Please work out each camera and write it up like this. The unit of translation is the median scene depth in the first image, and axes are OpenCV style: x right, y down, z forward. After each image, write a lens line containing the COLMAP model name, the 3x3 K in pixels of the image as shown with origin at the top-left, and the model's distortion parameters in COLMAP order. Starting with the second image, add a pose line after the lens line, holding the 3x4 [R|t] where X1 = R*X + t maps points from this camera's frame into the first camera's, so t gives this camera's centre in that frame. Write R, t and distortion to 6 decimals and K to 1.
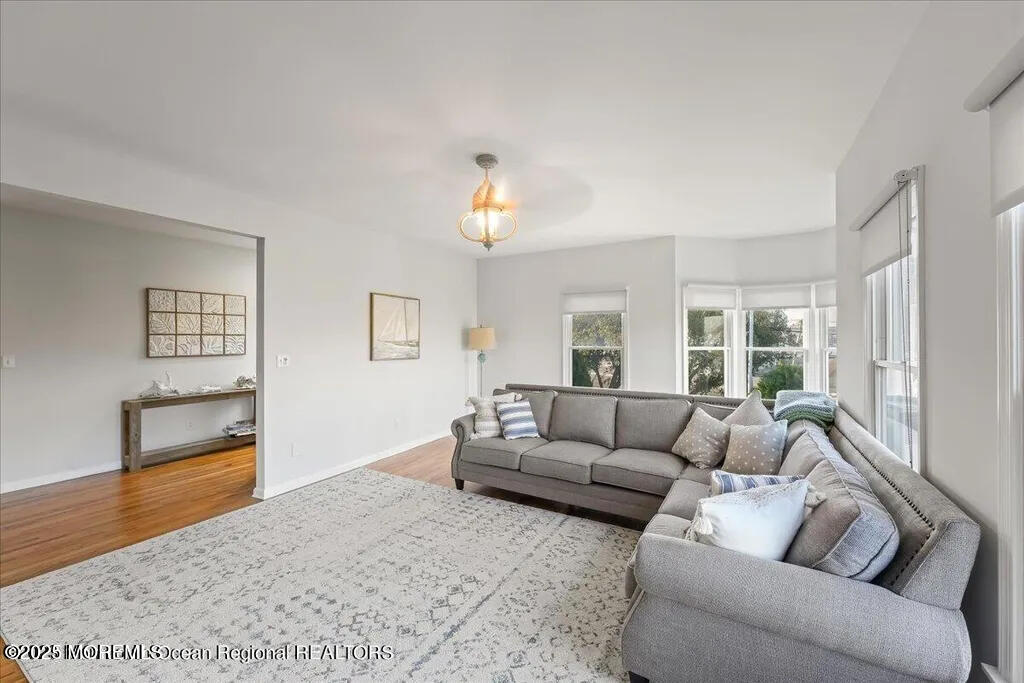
lens RADIAL K [[420.9, 0, 510.2], [0, 420.9, 340.3], [0, 0, 1]] dist [0.001710, 0.001215]
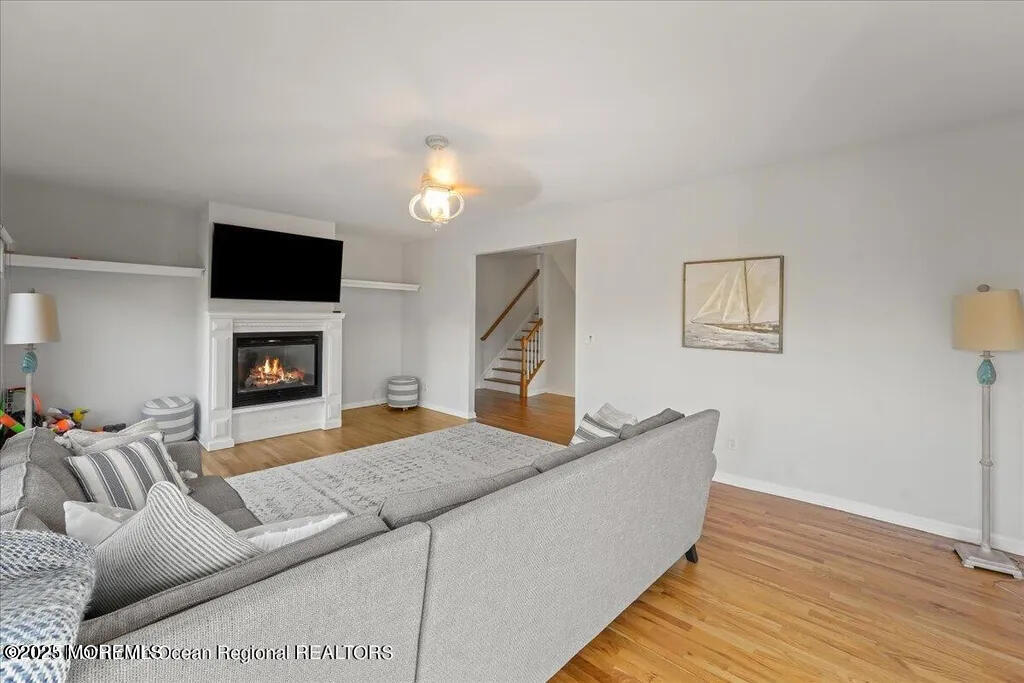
lens RADIAL K [[420.9, 0, 496.9], [0, 420.9, 315.8], [0, 0, 1]] dist [0.001710, 0.001215]
pose [[-0.248773, 0.000017, -0.968562, 0.501731], [-0.006402, 0.999978, 0.001662, -0.009596], [0.968541, 0.006615, -0.248768, 0.789902]]
